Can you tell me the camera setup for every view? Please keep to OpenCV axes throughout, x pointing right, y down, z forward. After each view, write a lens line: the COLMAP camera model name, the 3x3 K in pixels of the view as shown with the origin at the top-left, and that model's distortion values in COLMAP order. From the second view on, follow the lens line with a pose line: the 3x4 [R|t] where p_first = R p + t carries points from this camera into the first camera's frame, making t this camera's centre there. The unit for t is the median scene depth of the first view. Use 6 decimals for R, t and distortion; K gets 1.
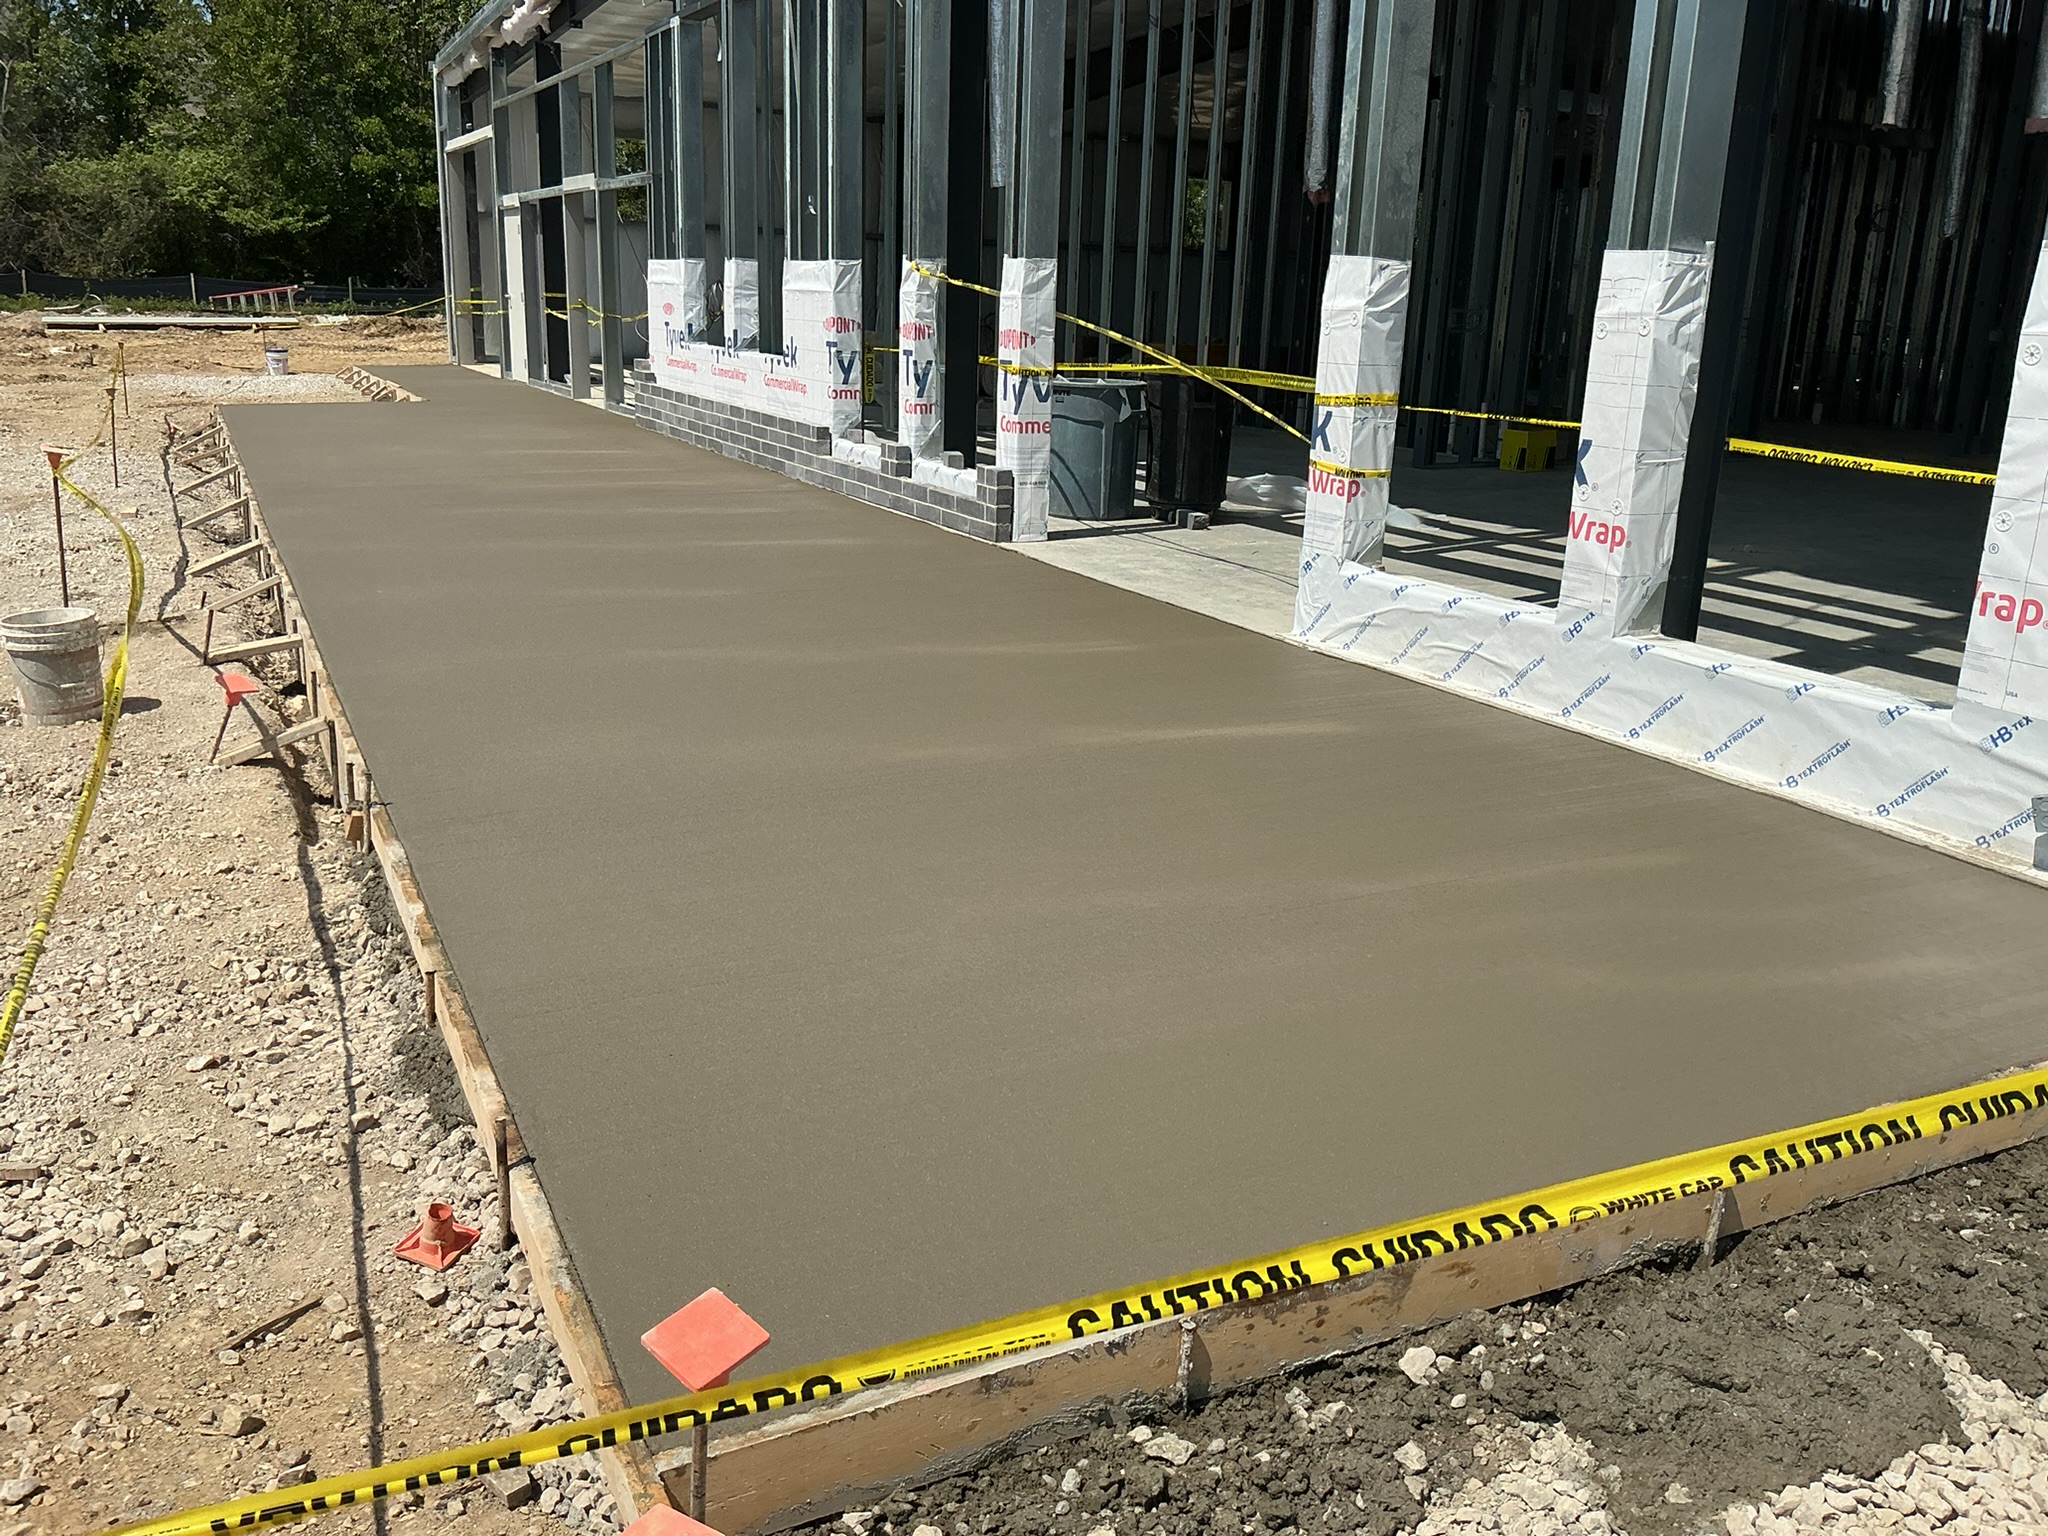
lens RADIAL K [[1720.4, 0, 1024.0], [0, 1720.4, 768.0], [0, 0, 1]] dist [0.098371, -0.190861]
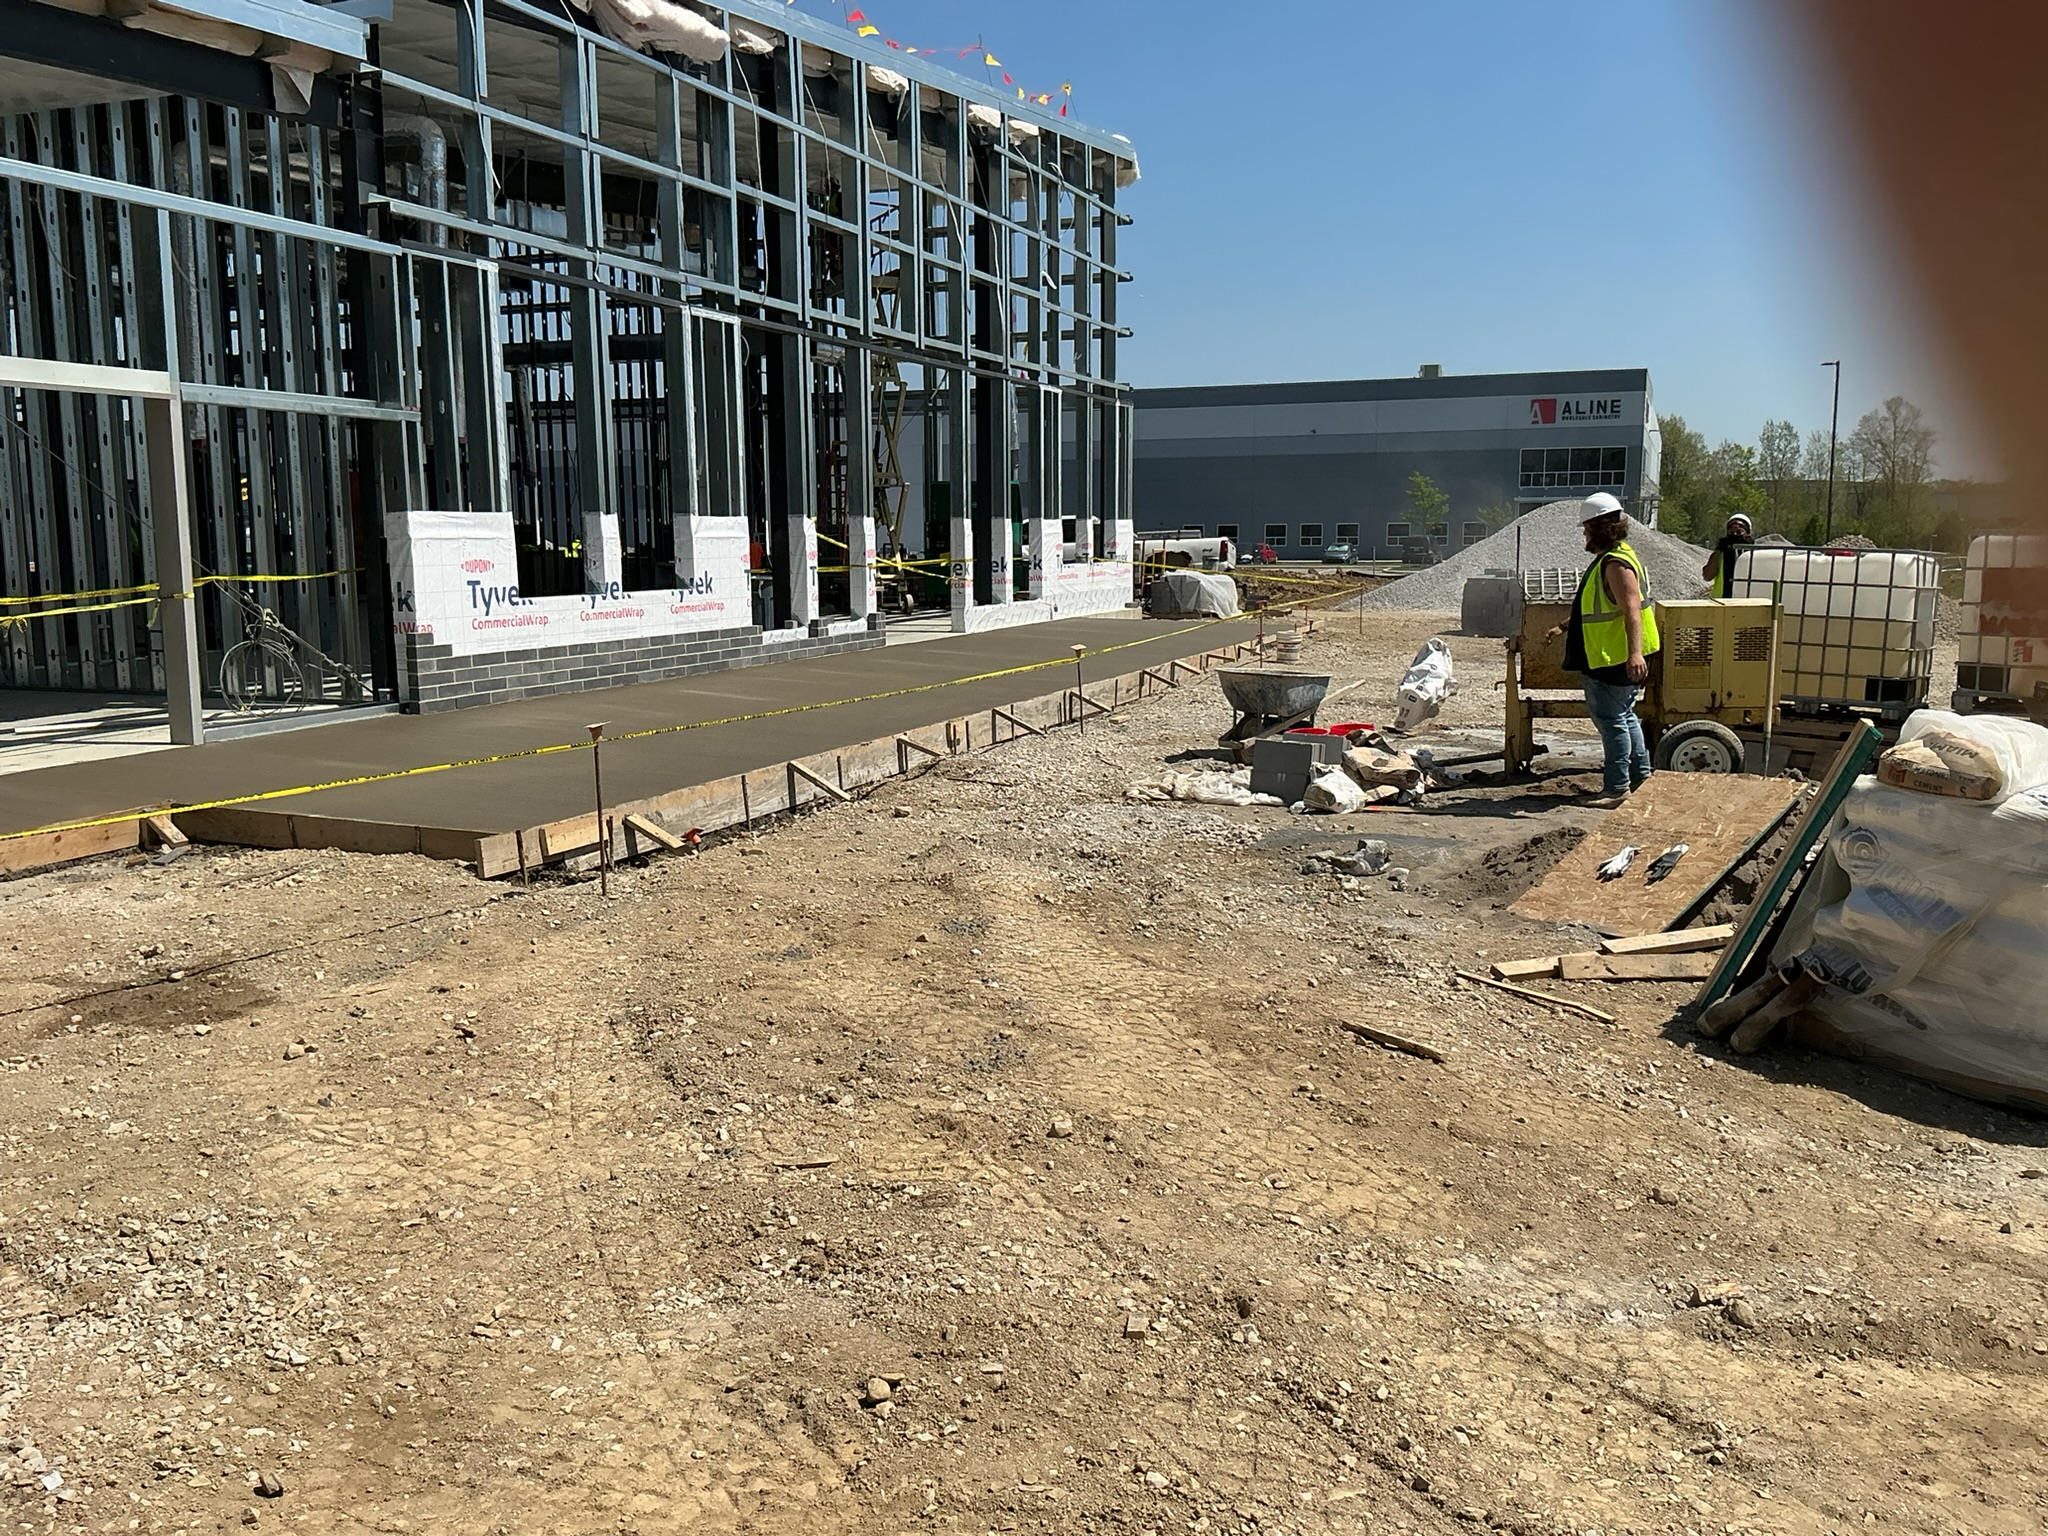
lens RADIAL K [[1720.4, 0, 1024.0], [0, 1720.4, 768.0], [0, 0, 1]] dist [0.098371, -0.190861]
pose [[-0.685505, -0.118077, 0.718429, -1.256967], [0.185770, 0.925733, 0.329405, -0.494378], [-0.703969, 0.359272, -0.612659, 1.673090]]
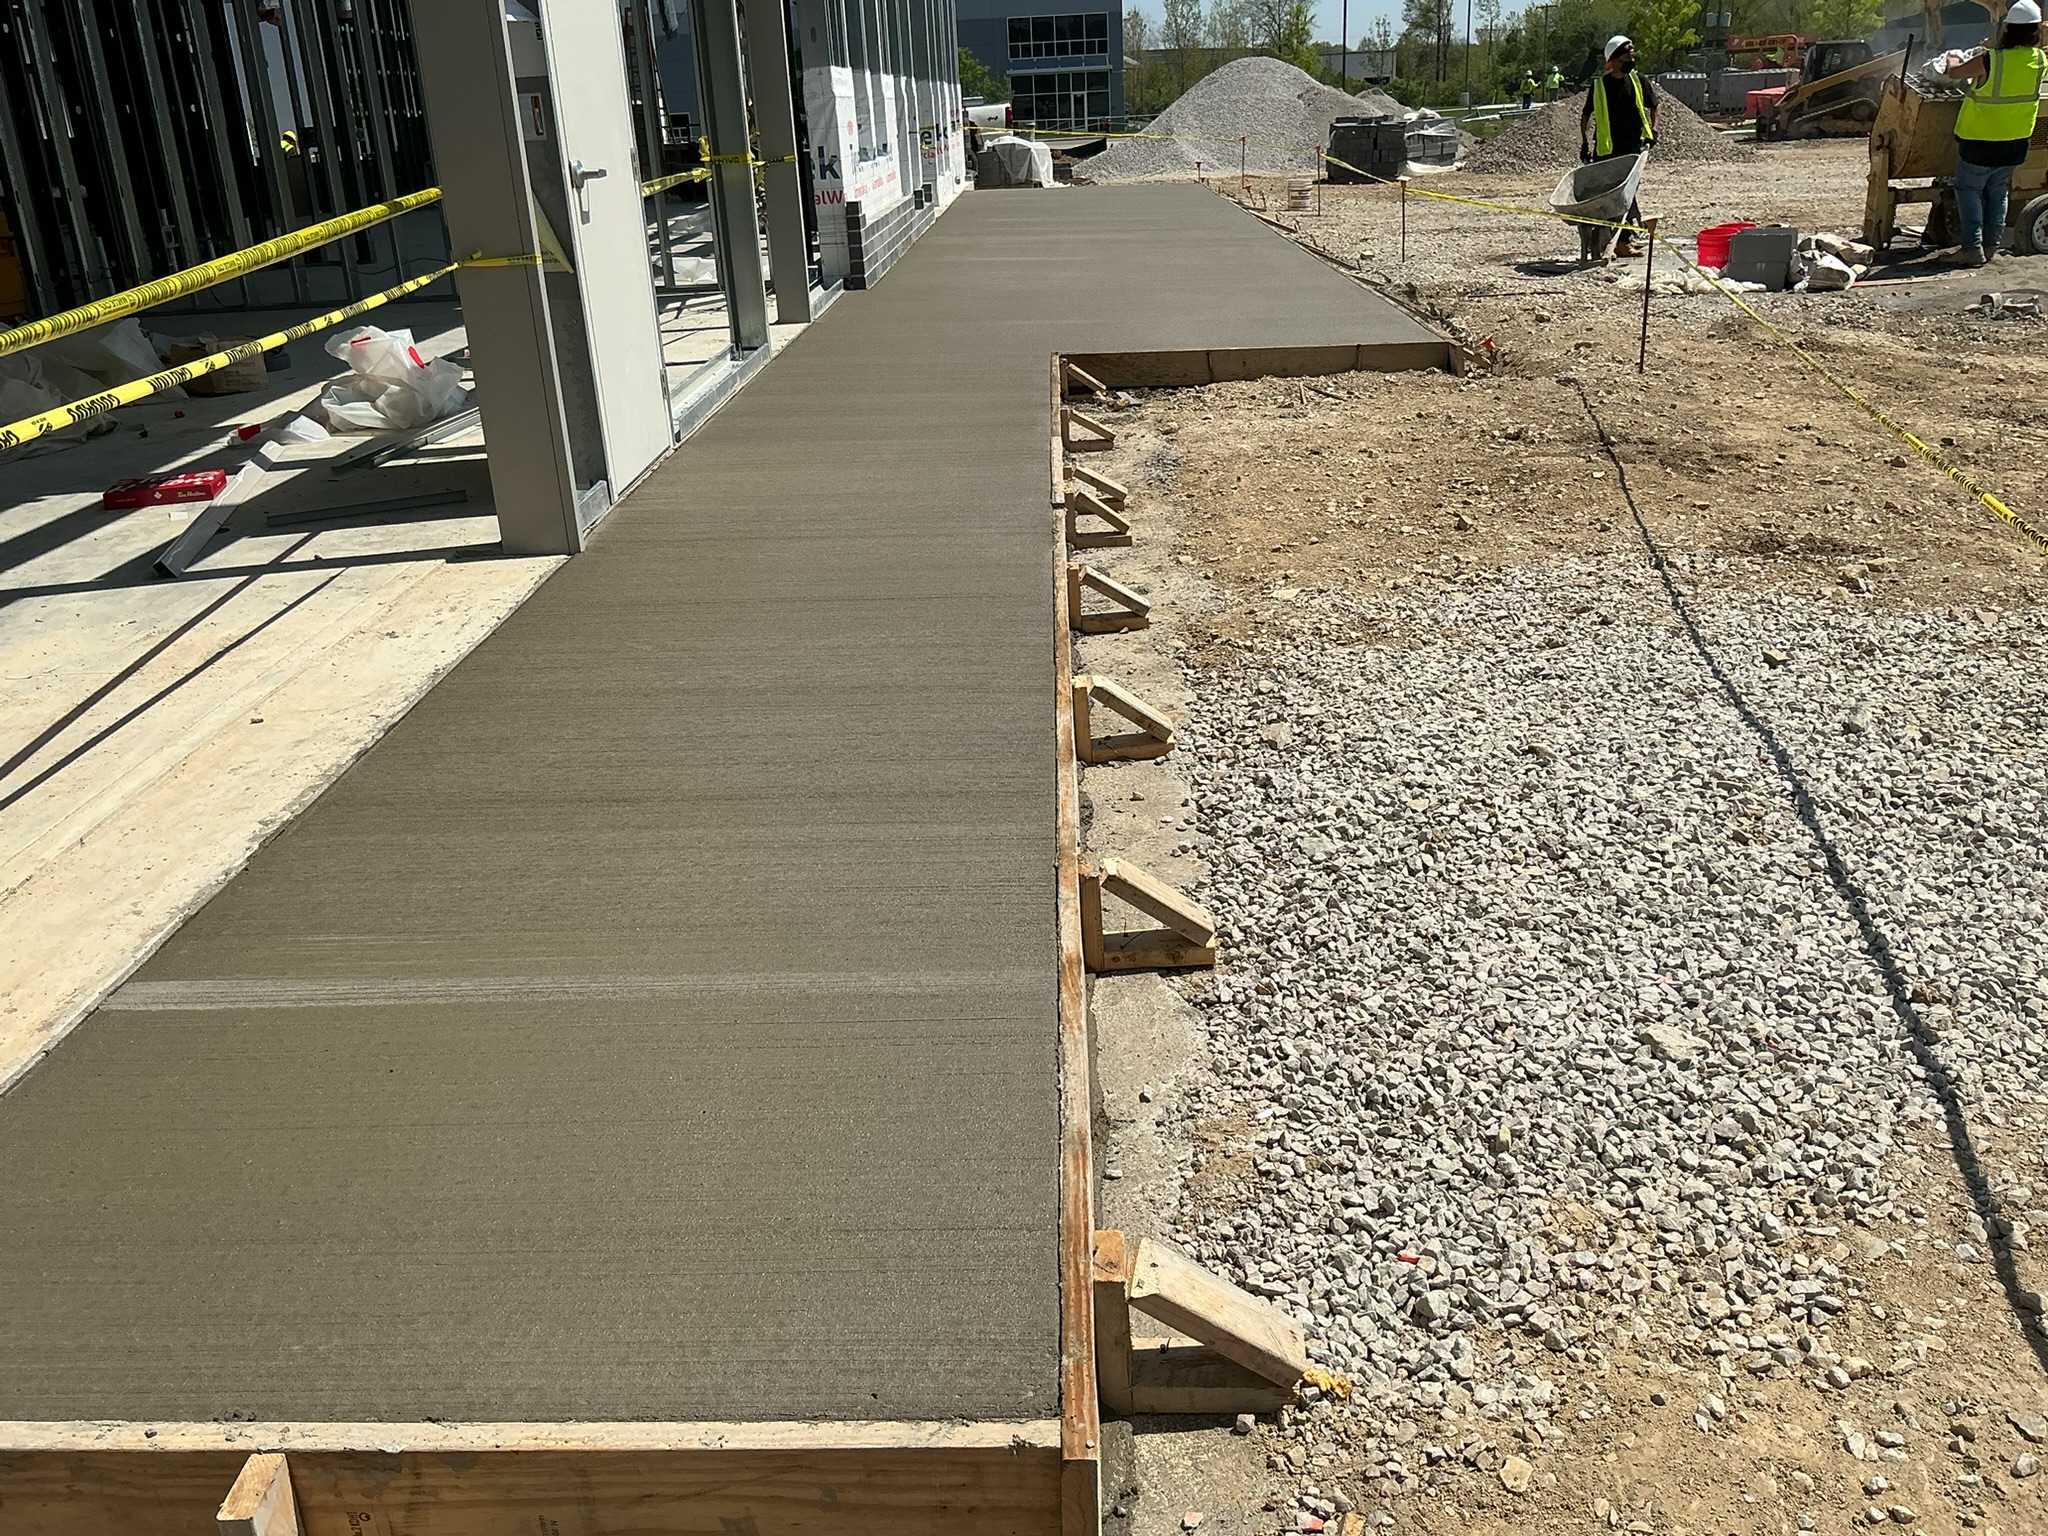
lens RADIAL K [[1720.4, 0, 1024.0], [0, 1720.4, 768.0], [0, 0, 1]] dist [0.098371, -0.190861]
pose [[-0.893194, -0.138962, 0.427662, -0.824102], [0.150088, 0.804385, 0.574838, -0.588985], [-0.423886, 0.577628, -0.697615, 2.096222]]
